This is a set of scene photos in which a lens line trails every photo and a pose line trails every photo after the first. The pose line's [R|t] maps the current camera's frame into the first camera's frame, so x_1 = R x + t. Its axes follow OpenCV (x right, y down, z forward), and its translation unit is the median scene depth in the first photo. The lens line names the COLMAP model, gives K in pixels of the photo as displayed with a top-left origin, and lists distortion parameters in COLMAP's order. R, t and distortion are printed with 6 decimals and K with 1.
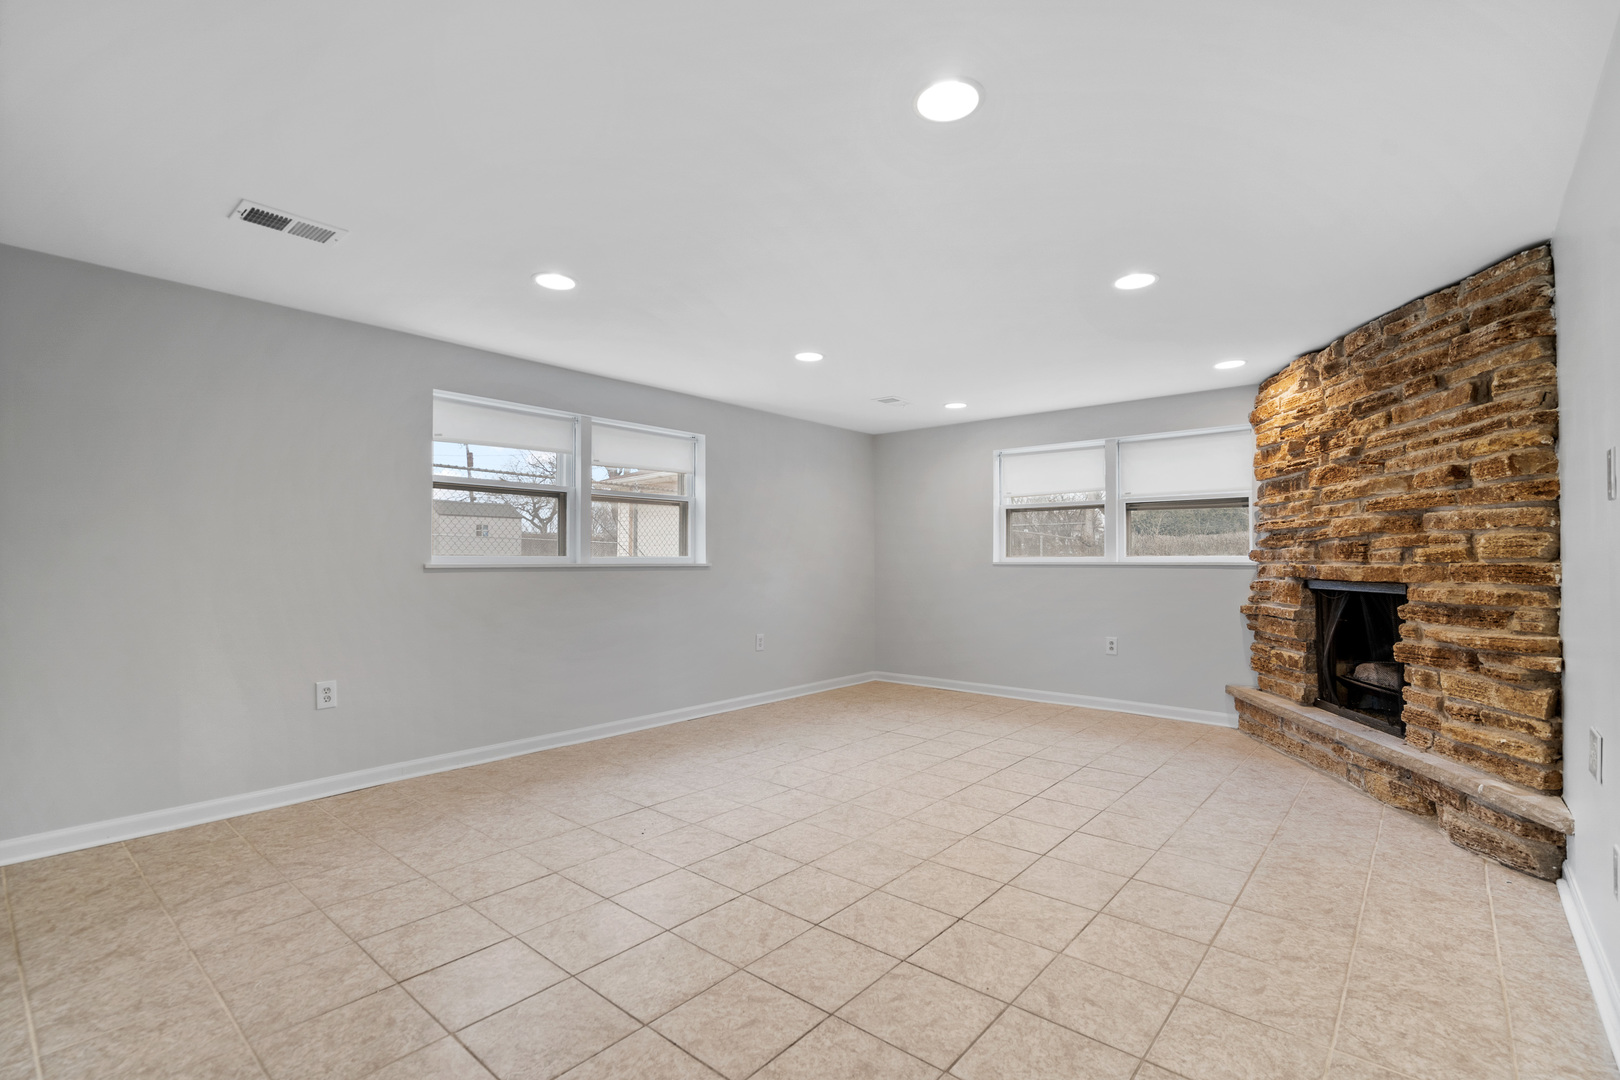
lens RADIAL K [[746.2, 0, 815.3], [0, 746.2, 549.7], [0, 0, 1]] dist [-0.001237, -0.000172]
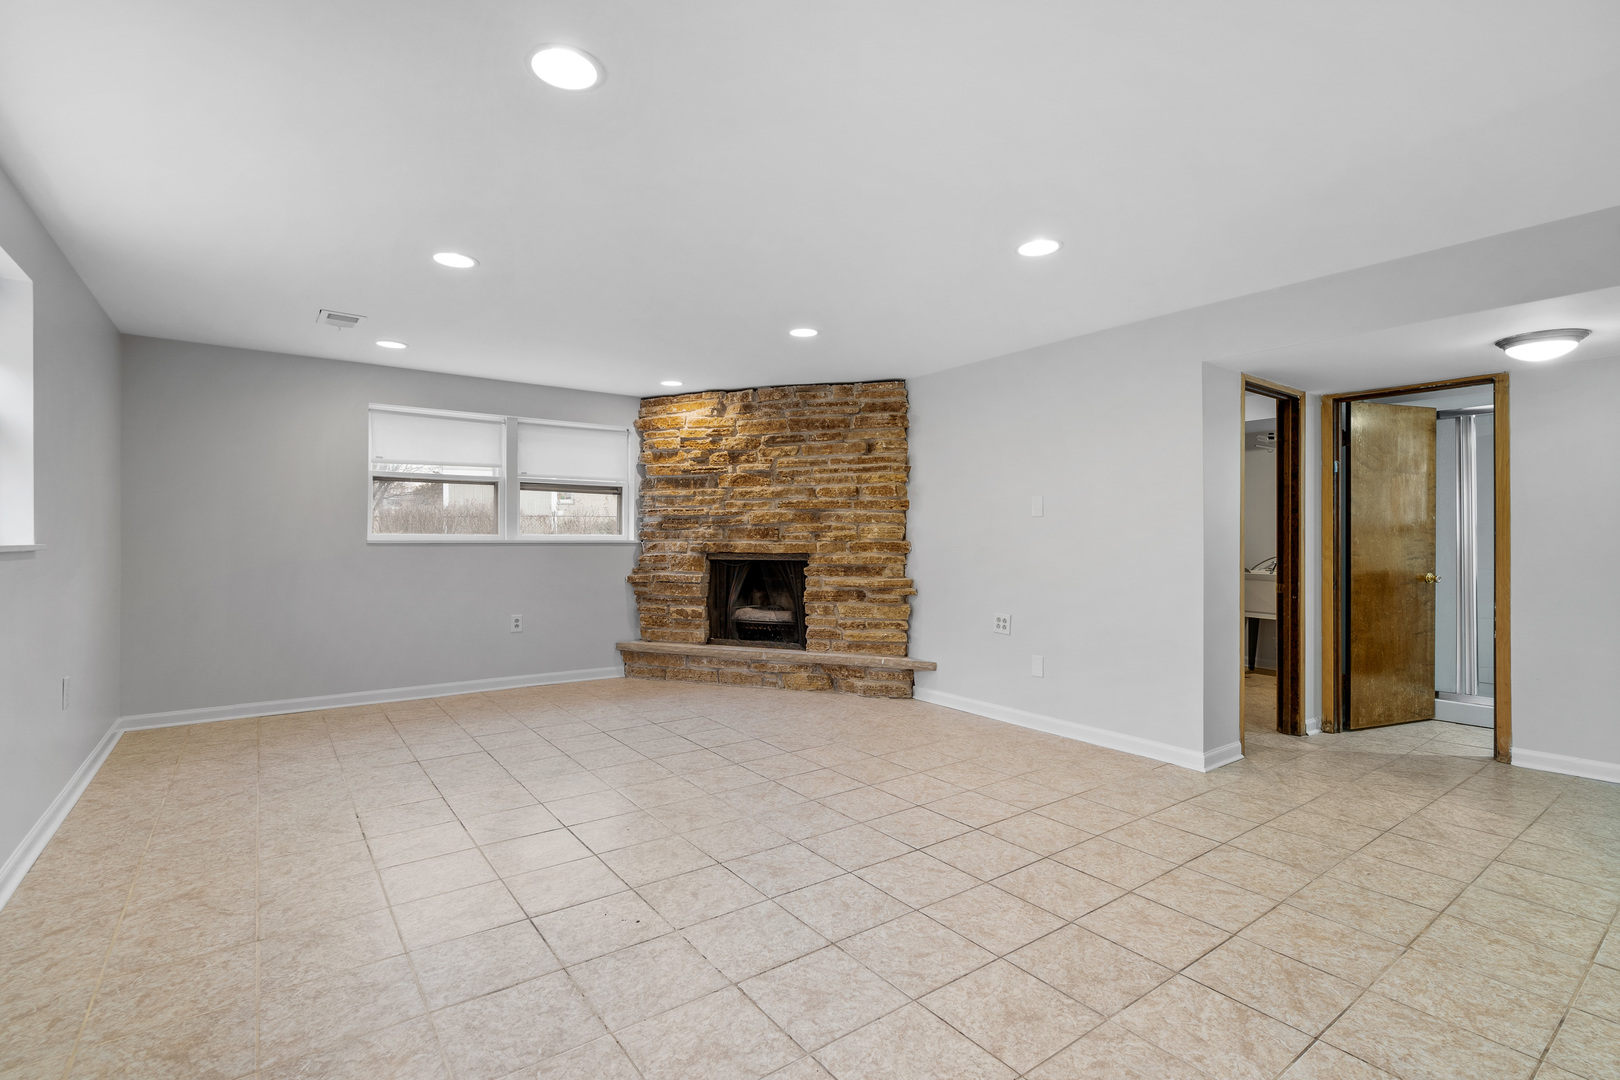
lens RADIAL K [[752.8, 0, 825.6], [0, 752.8, 537.8], [0, 0, 1]] dist [-0.003107, 0.000417]
pose [[0.210506, 0.002403, 0.977590, -0.858069], [-0.018321, 0.999831, 0.001488, 0.007752], [-0.977421, -0.018224, 0.210514, 0.648066]]
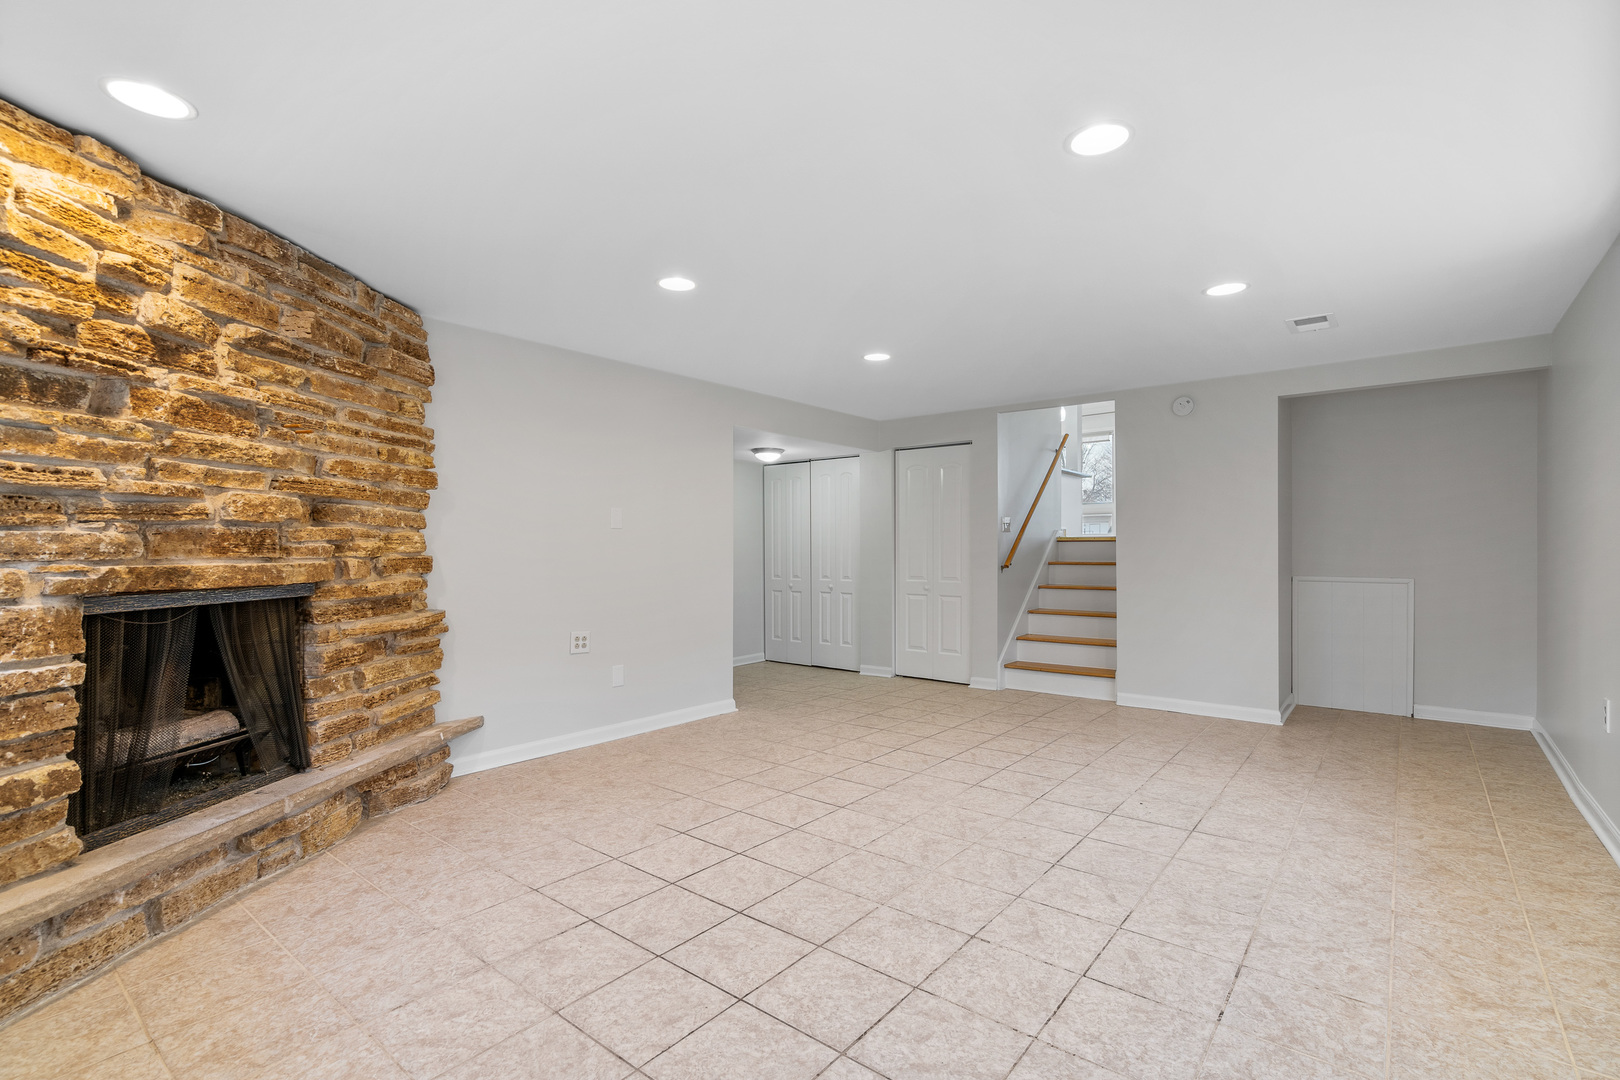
lens RADIAL K [[727.8, 0, 829.3], [0, 727.8, 548.5], [0, 0, 1]] dist [-0.000641, 0.000135]
pose [[-0.999172, 0.003417, -0.040540, 0.251688], [0.004058, 0.999868, -0.015731, 0.023163], [0.040481, -0.015883, -0.999054, 1.951242]]
